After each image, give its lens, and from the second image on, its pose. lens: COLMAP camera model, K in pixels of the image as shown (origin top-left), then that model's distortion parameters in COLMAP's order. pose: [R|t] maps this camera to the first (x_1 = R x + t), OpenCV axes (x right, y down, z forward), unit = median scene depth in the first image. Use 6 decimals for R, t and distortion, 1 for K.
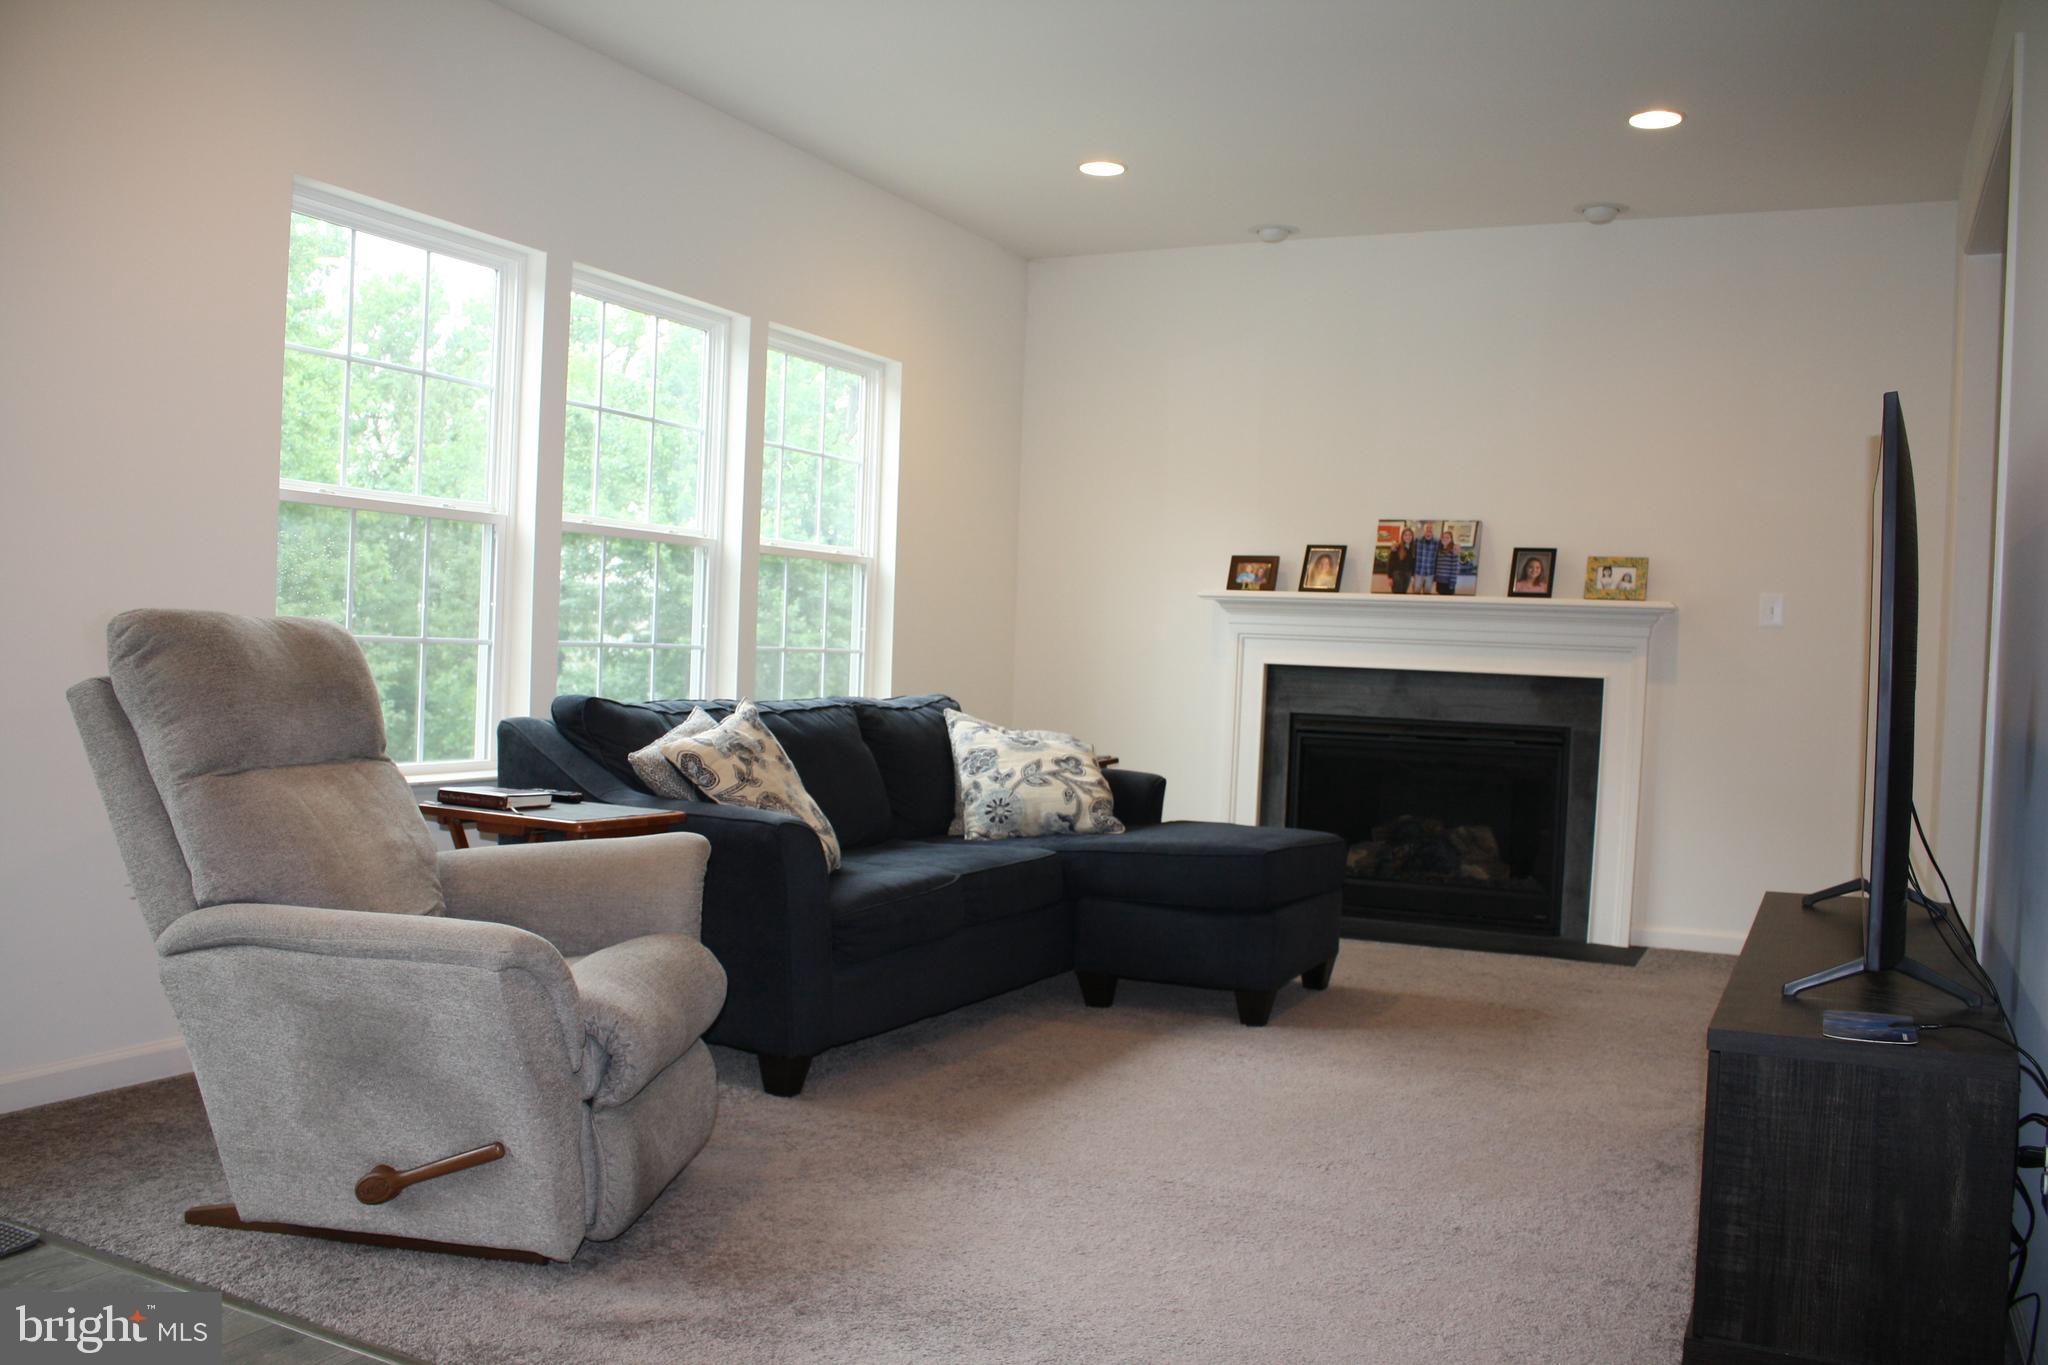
lens RADIAL K [[1702.4, 0, 1017.9], [0, 1702.4, 696.8], [0, 0, 1]] dist [-0.164356, 0.130686]
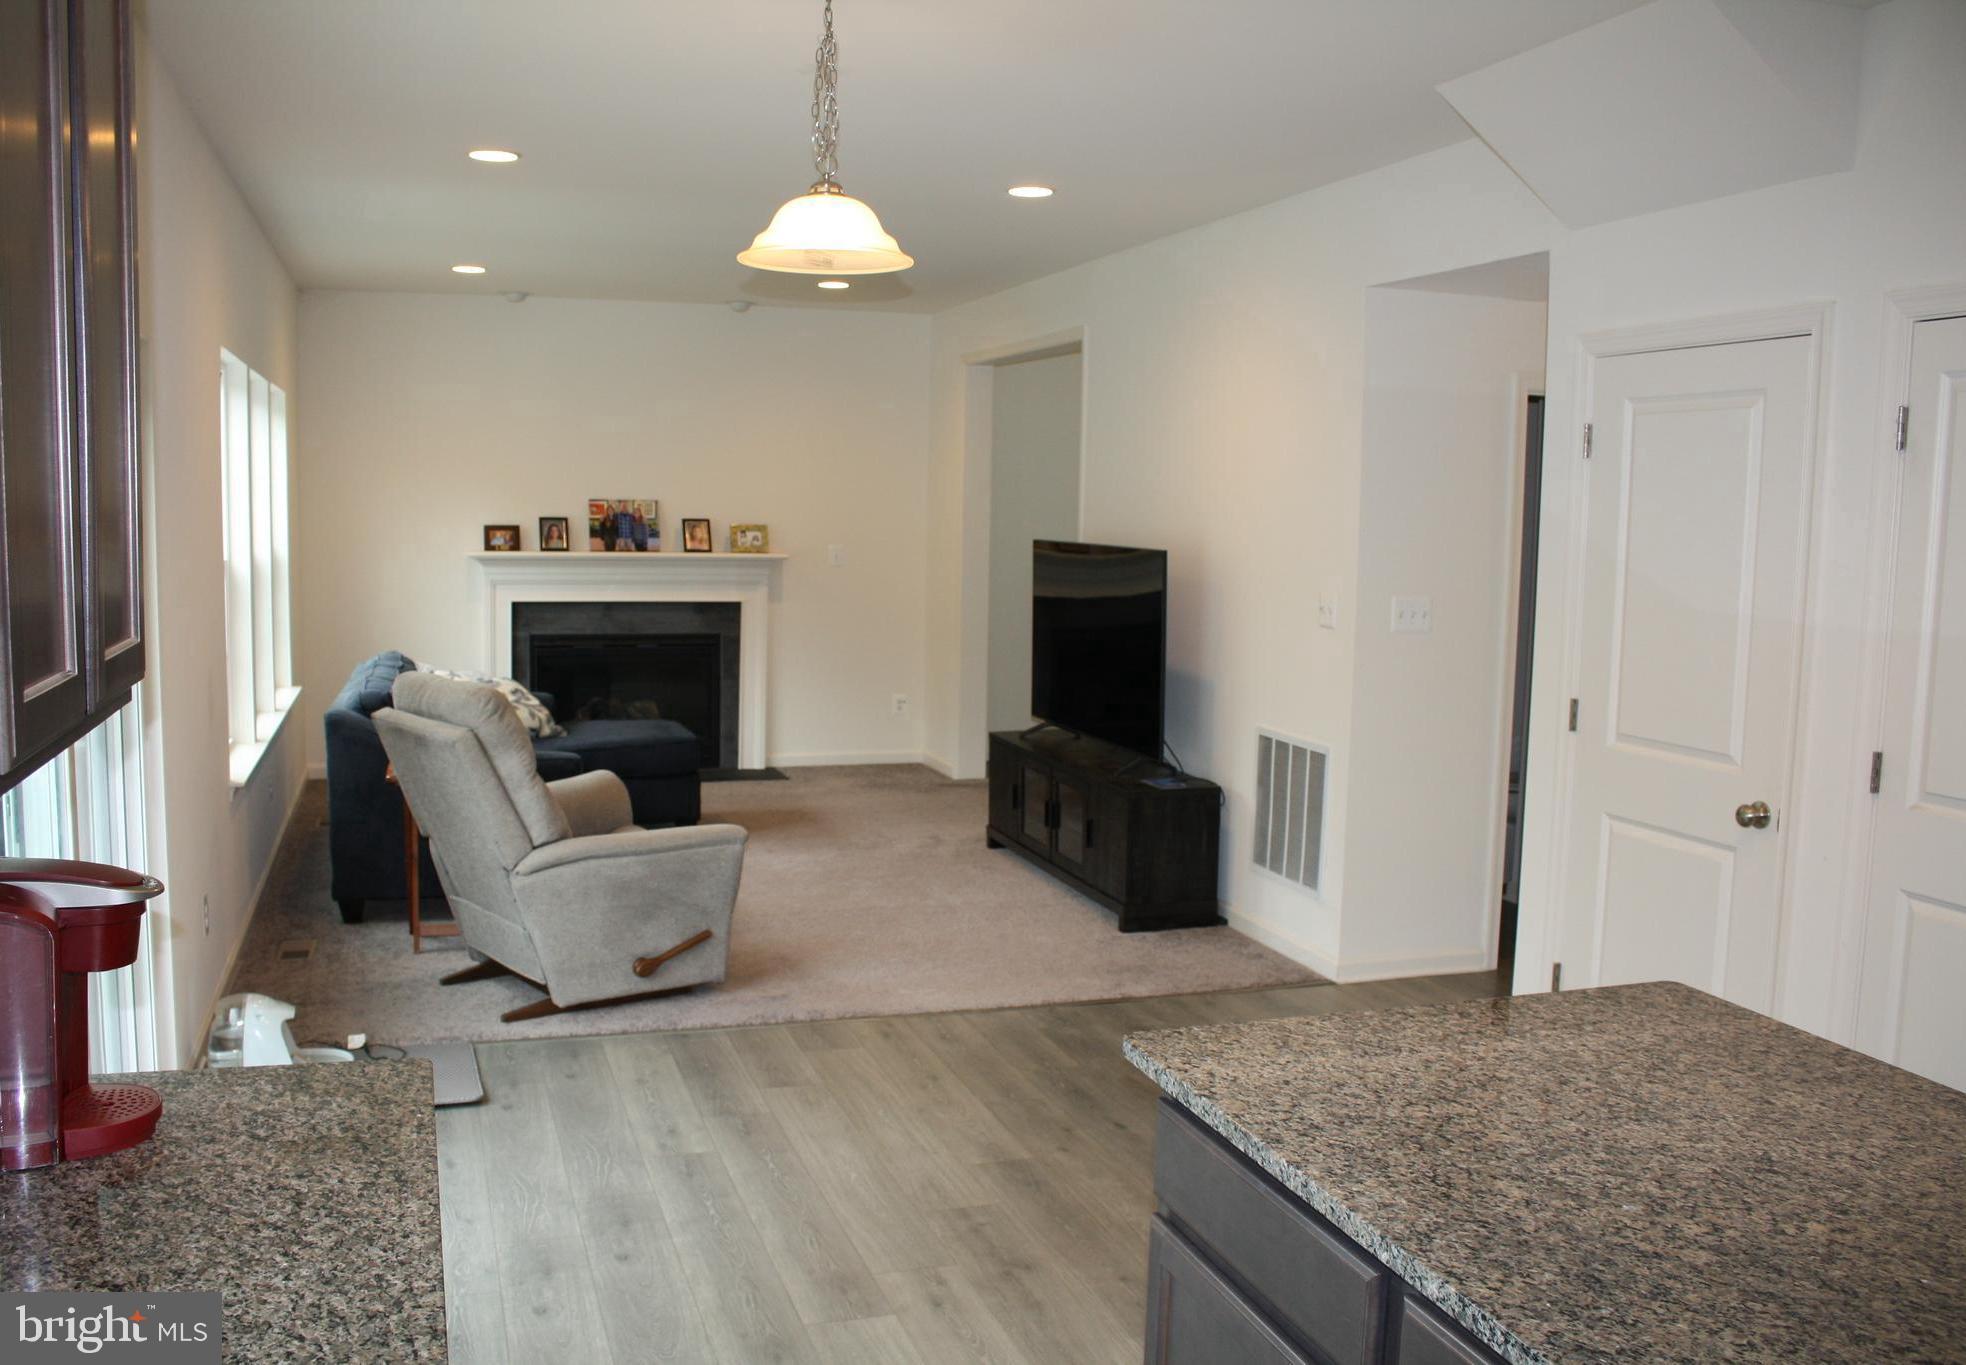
lens RADIAL K [[1696.6, 0, 947.3], [0, 1696.6, 707.8], [0, 0, 1]] dist [-0.178230, -0.000271]
pose [[0.716356, -0.106556, 0.689550, -0.593889], [0.025951, 0.991655, 0.126281, -0.103415], [-0.697252, -0.072567, 0.713144, -0.268113]]
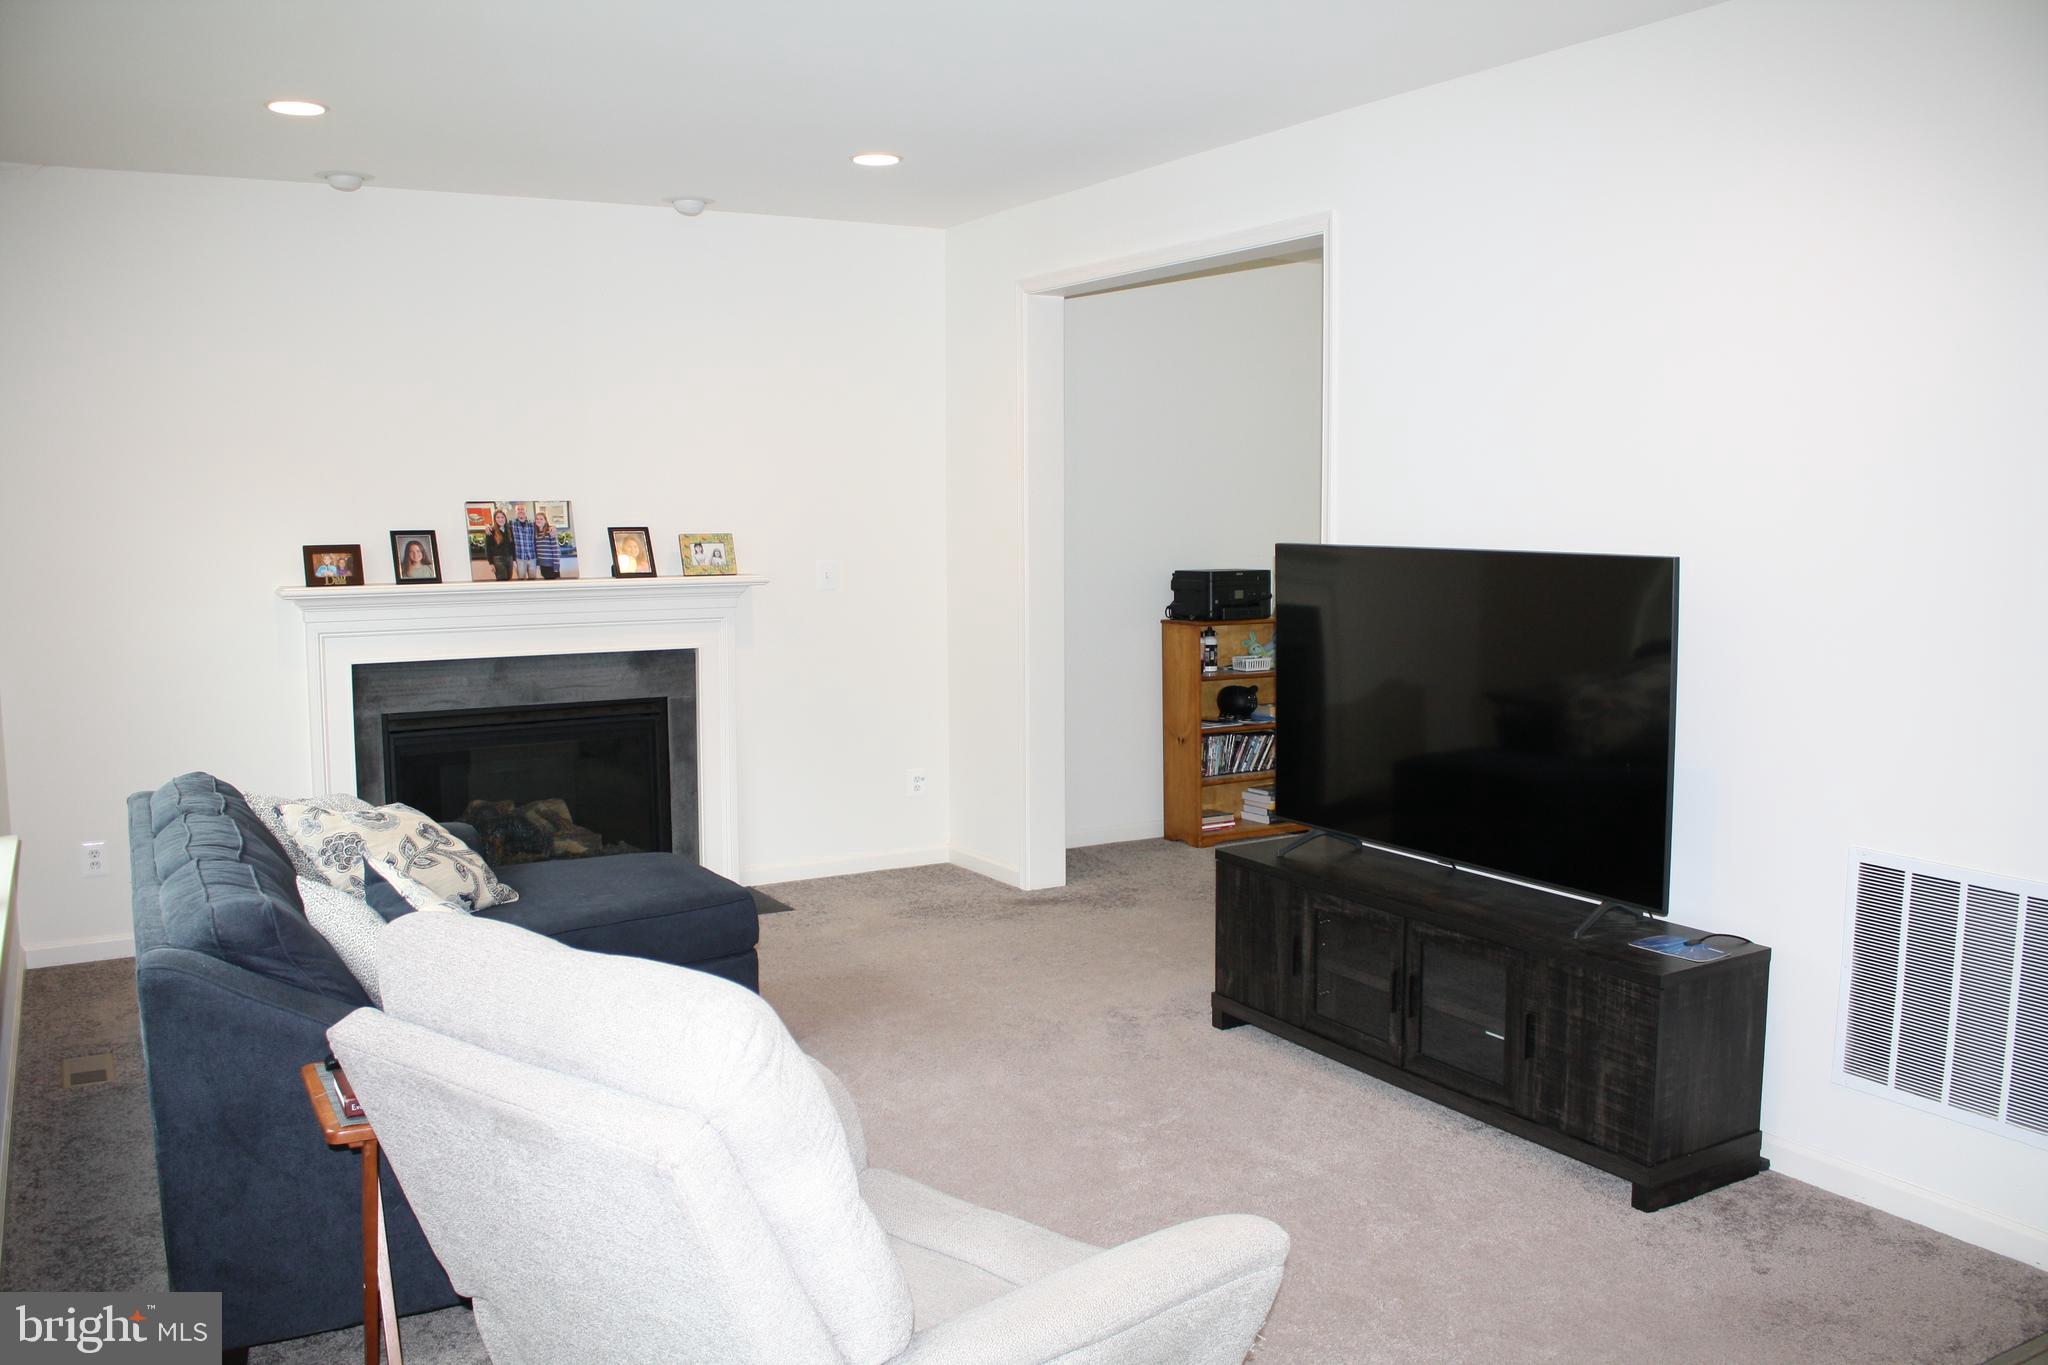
lens RADIAL K [[1702.4, 0, 1017.9], [0, 1702.4, 696.8], [0, 0, 1]] dist [-0.164356, 0.130686]
pose [[0.544288, -0.132200, 0.828416, -0.416127], [0.047425, 0.990775, 0.126950, -0.102669], [-0.837557, -0.029810, 0.545536, 0.229864]]
